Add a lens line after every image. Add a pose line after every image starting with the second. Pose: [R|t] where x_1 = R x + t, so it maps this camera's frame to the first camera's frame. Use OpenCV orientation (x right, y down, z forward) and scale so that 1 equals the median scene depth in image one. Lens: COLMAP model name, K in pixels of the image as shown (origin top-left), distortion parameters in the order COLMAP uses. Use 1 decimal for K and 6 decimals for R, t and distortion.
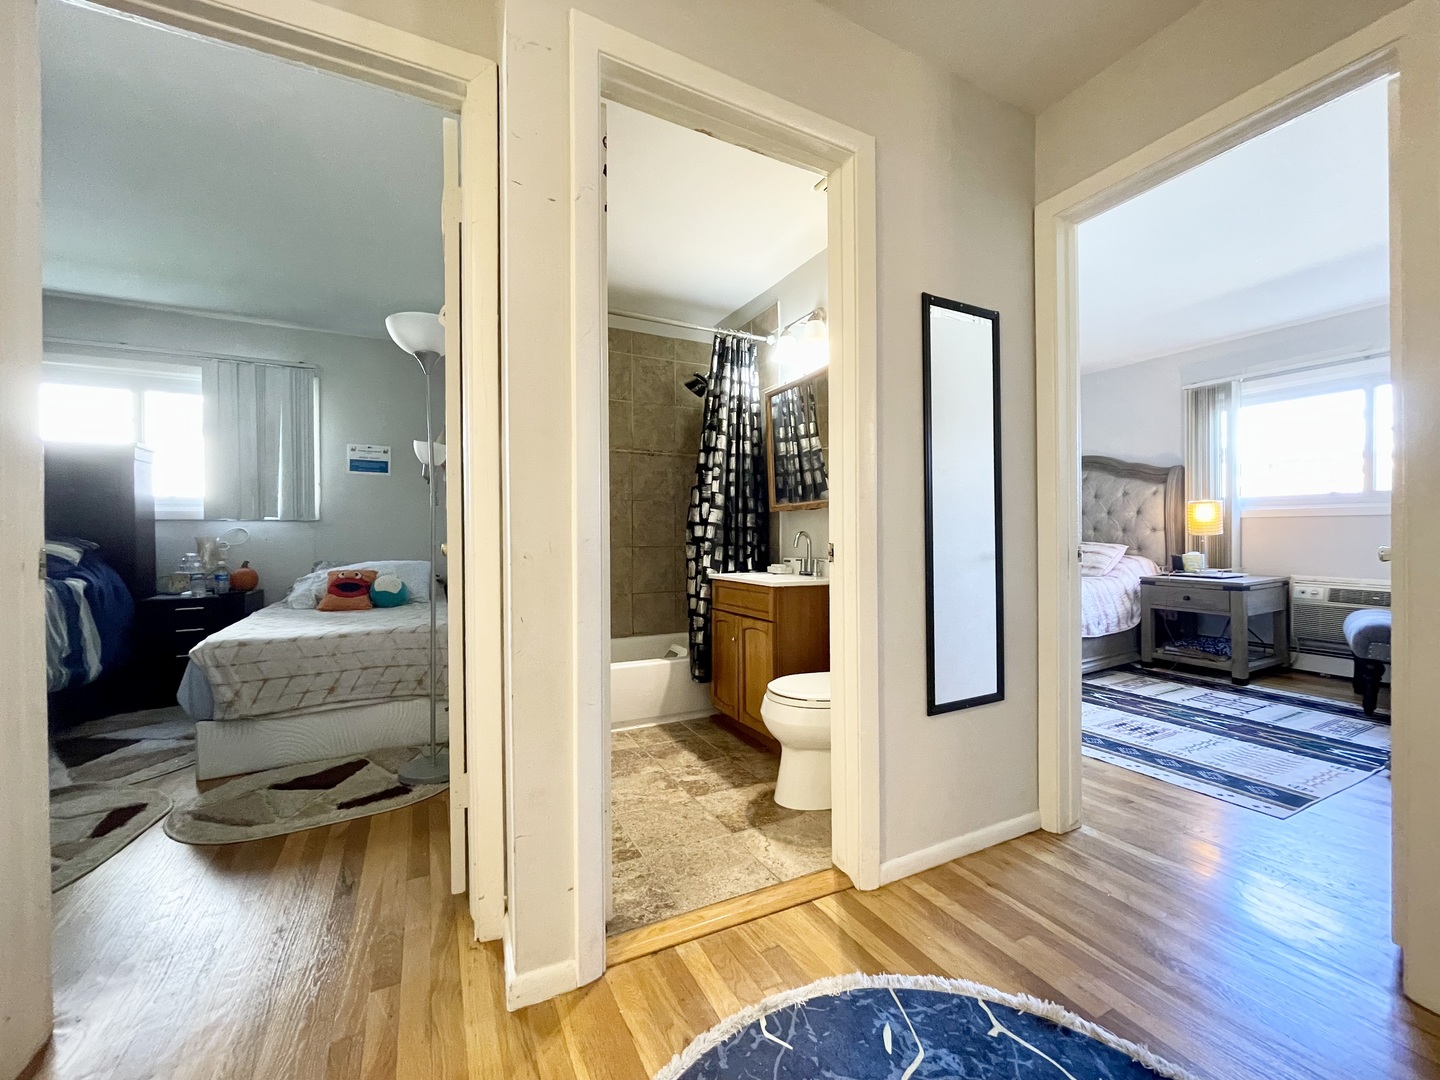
lens RADIAL K [[590.0, 0, 722.3], [0, 590.0, 538.2], [0, 0, 1]] dist [0.000852, 0.001009]
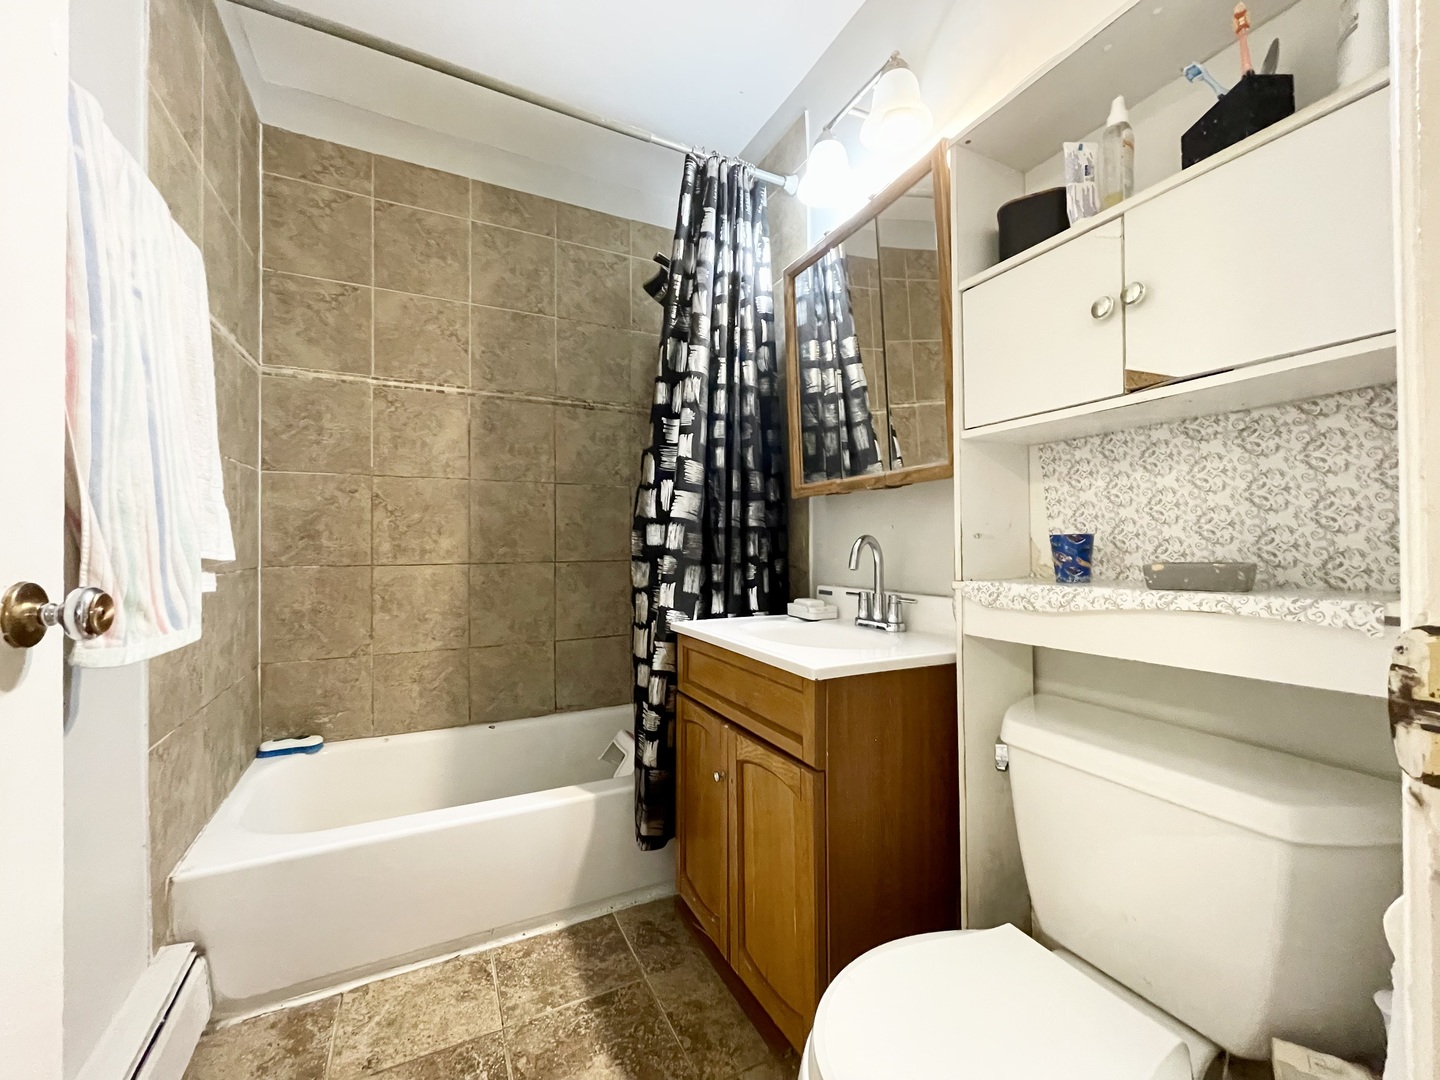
lens RADIAL K [[590.0, 0, 713.0], [0, 590.0, 535.5], [0, 0, 1]] dist [0.000852, 0.001009]
pose [[0.999792, 0.001190, -0.020350, 0.021755], [-0.001456, 0.999914, -0.013060, -0.005108], [0.020332, 0.013087, 0.999708, 0.486721]]
